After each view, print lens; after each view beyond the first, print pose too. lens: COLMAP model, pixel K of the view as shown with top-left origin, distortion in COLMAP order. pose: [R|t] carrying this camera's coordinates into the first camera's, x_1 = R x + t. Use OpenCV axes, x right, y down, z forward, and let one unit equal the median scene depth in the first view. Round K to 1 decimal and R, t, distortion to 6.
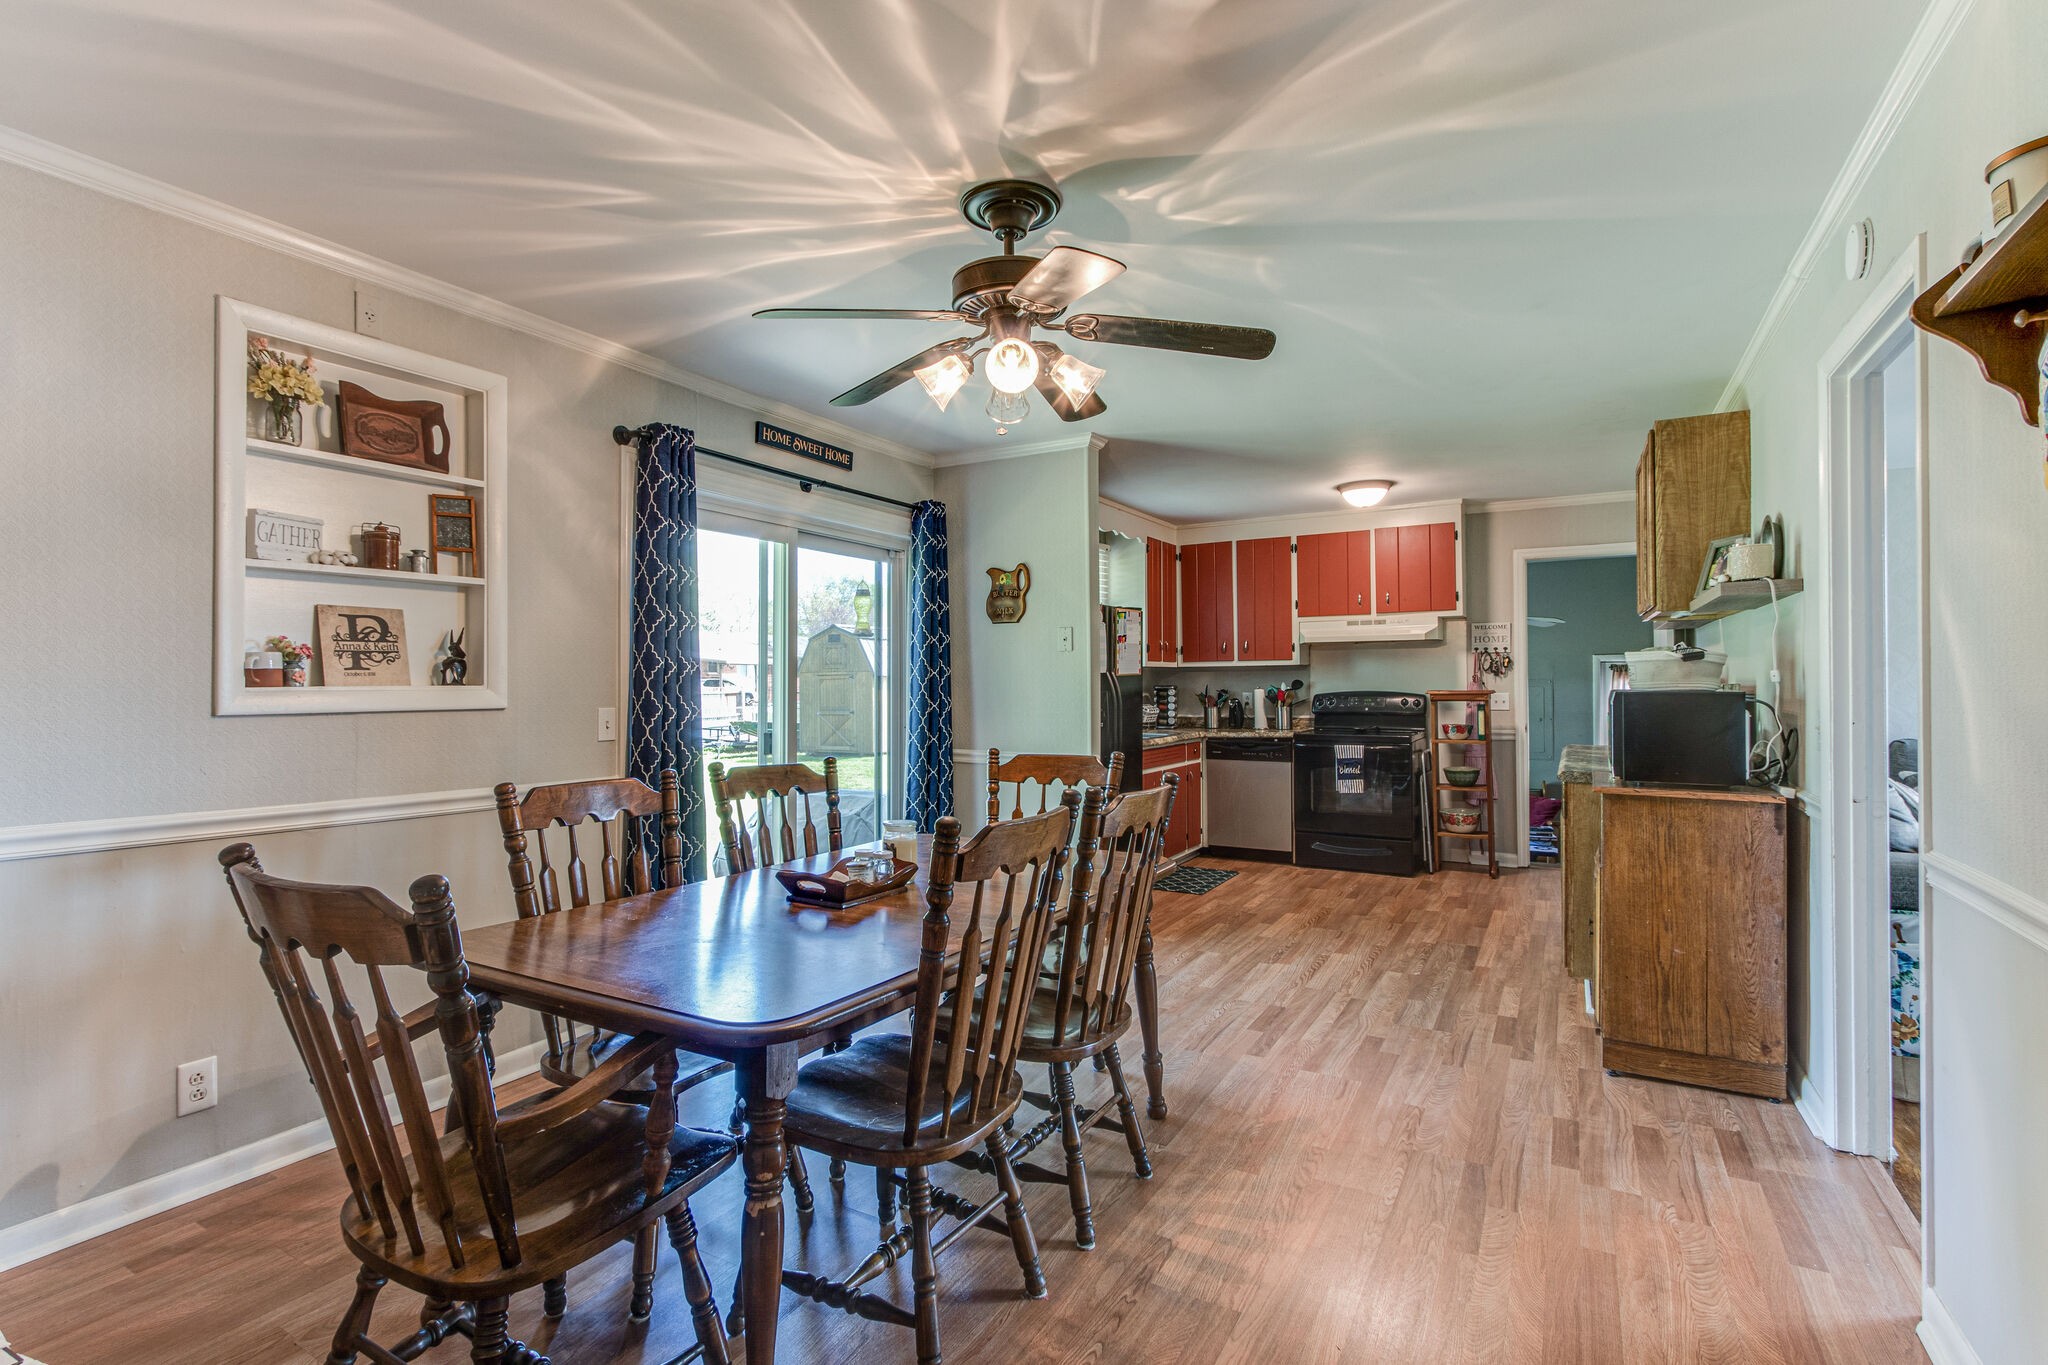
lens RADIAL K [[964.5, 0, 1024.0], [0, 964.5, 682.5], [0, 0, 1]] dist [-0.009655, -0.000246]
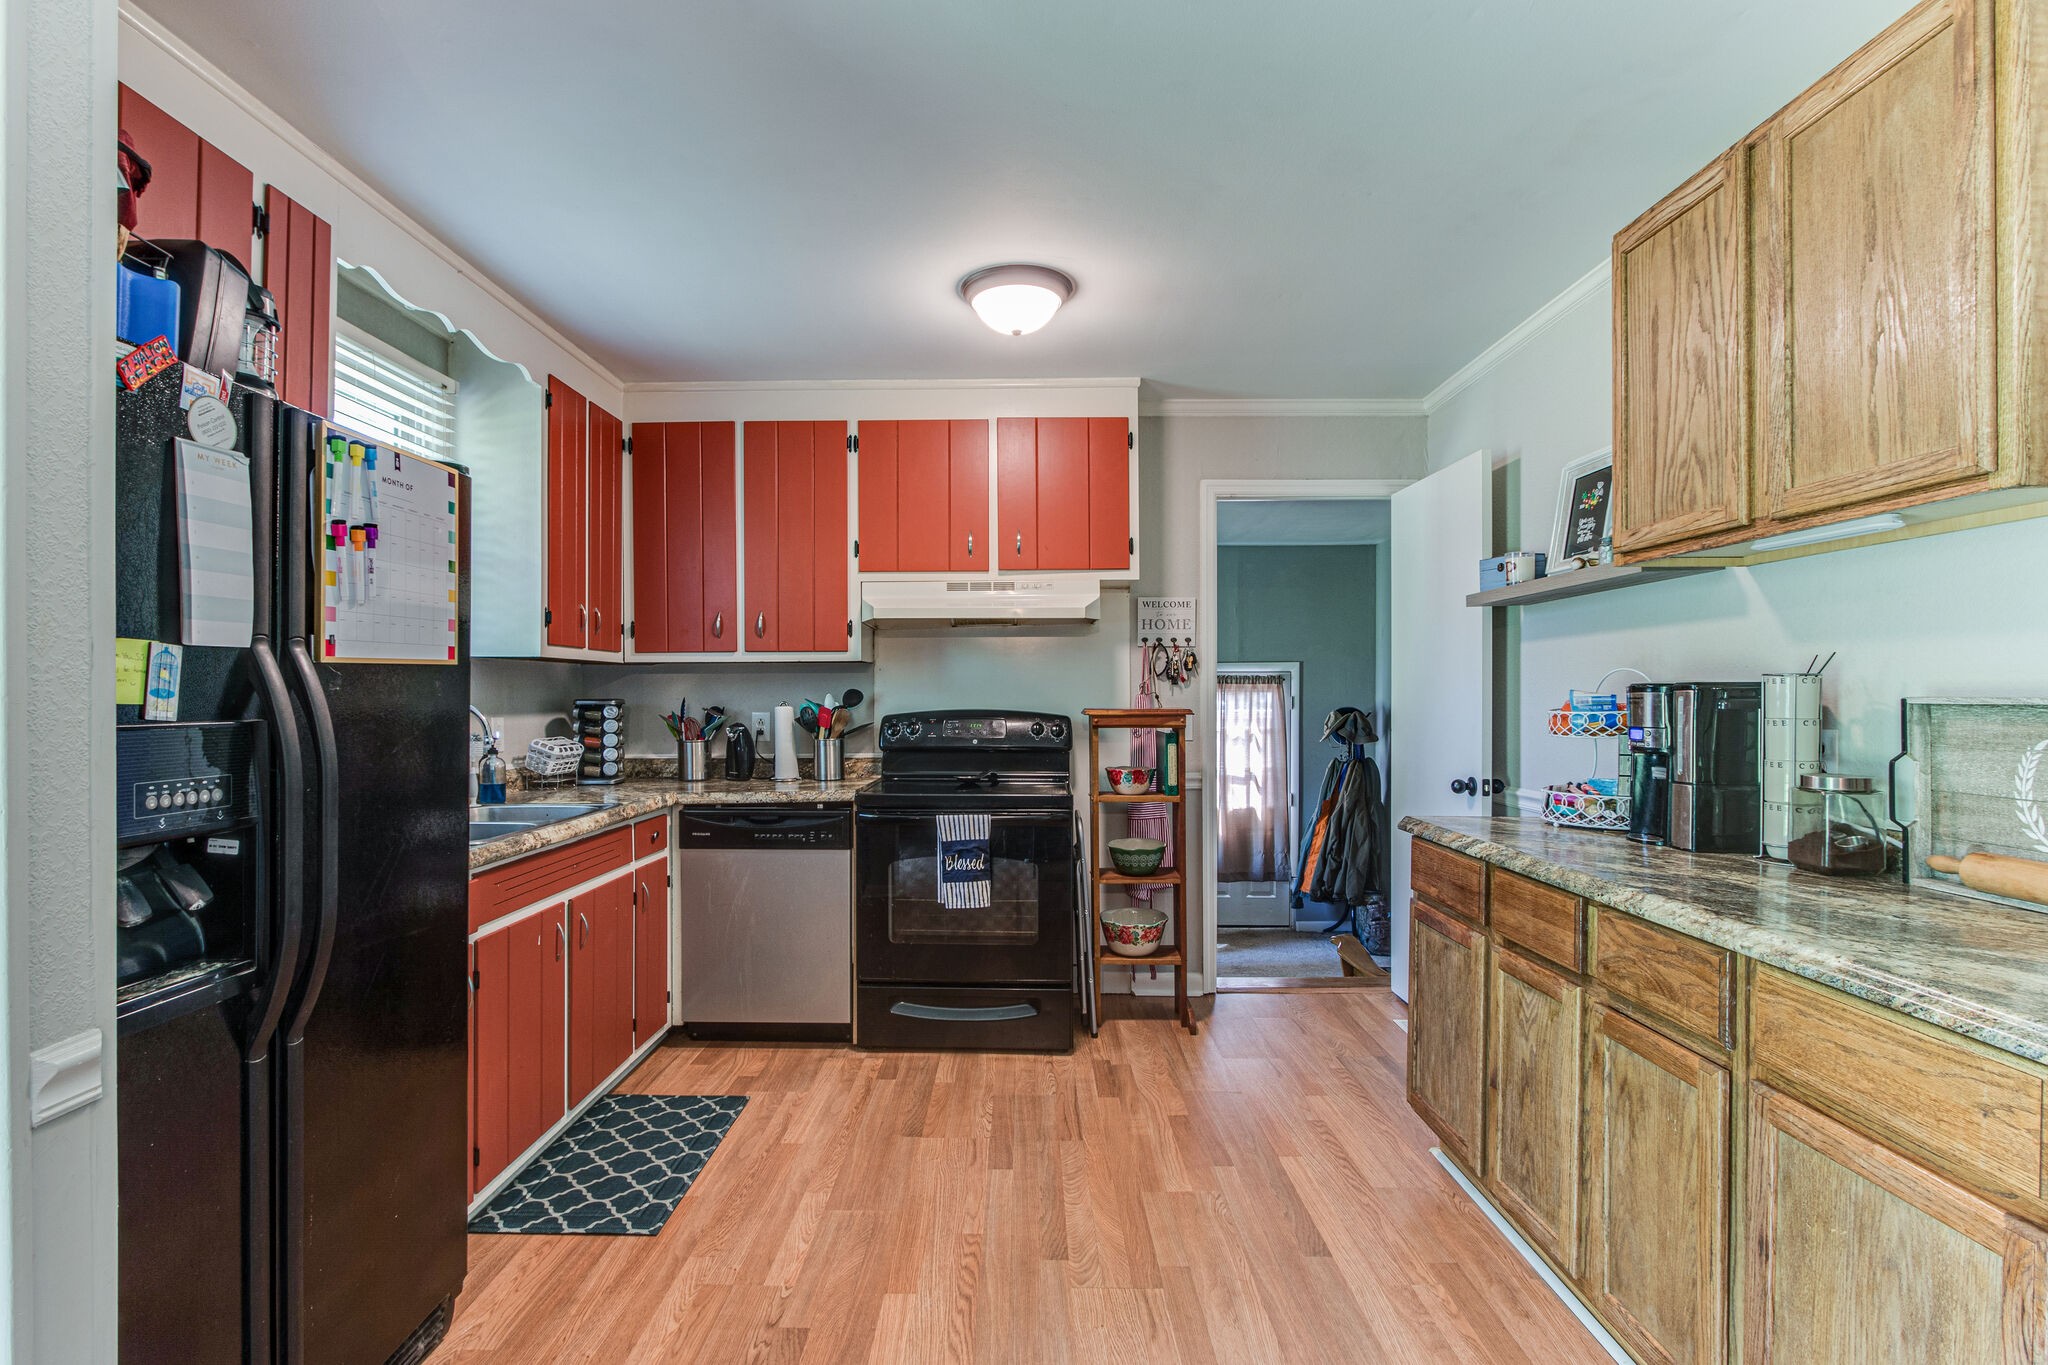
lens RADIAL K [[952.5, 0, 1000.3], [0, 952.5, 691.8], [0, 0, 1]] dist [-0.002615, -0.004281]
pose [[0.880755, 0.006710, 0.473525, 0.110412], [-0.004765, 0.999975, -0.005308, 0.001350], [-0.473549, 0.002419, 0.880764, 0.531203]]
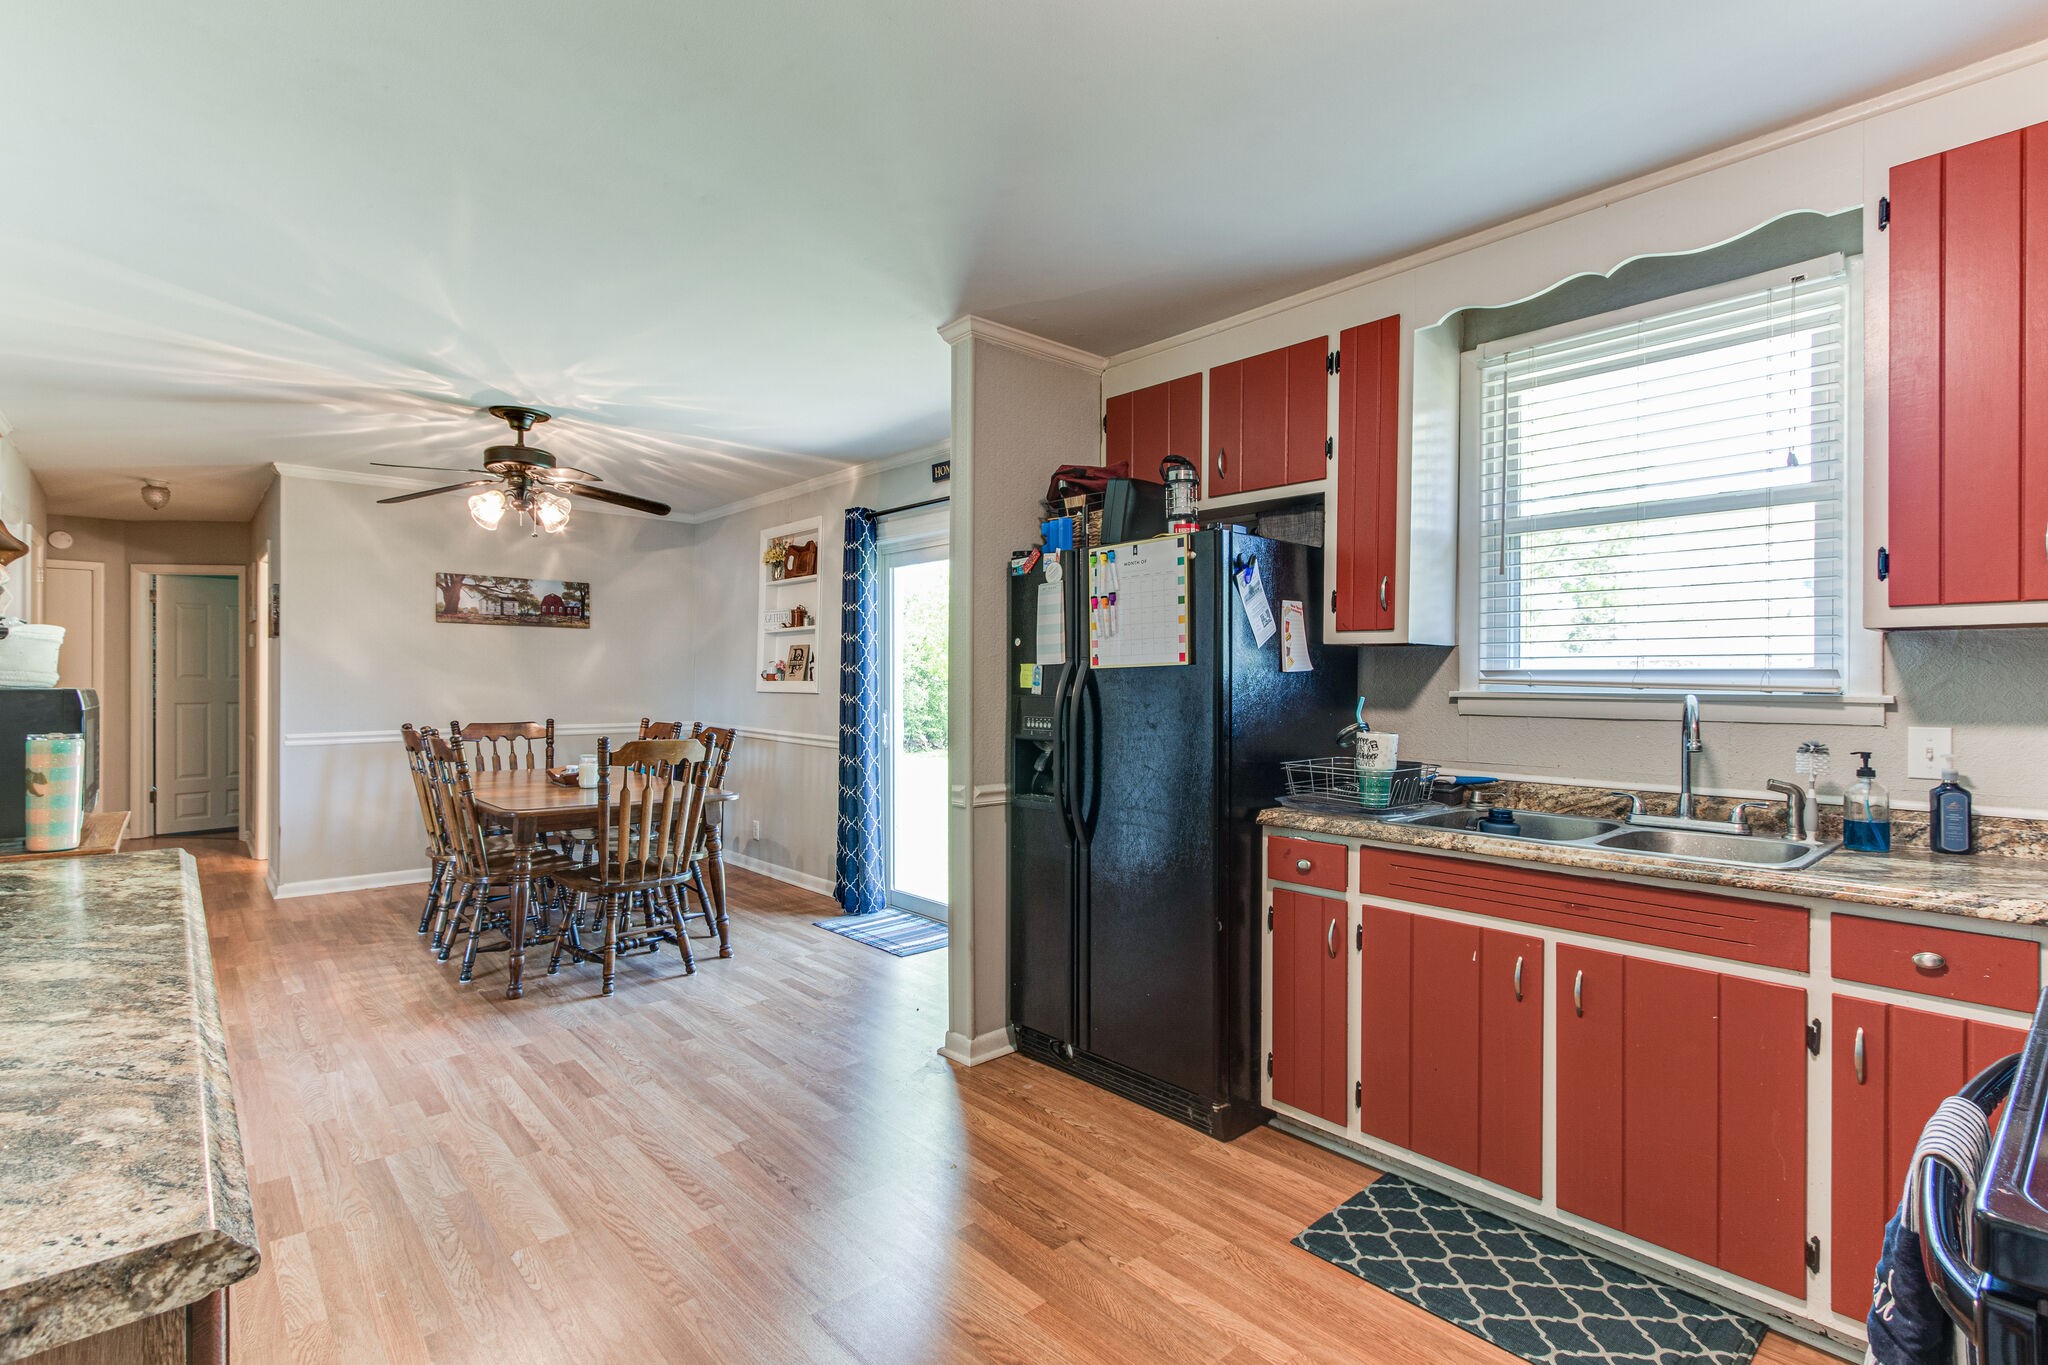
lens RADIAL K [[952.5, 0, 1000.3], [0, 952.5, 691.8], [0, 0, 1]] dist [-0.002615, -0.004281]
pose [[-0.323955, 0.010765, -0.946011, 0.514312], [-0.004096, 0.999910, 0.012781, -0.000551], [0.946064, 0.008016, -0.323882, 0.905821]]
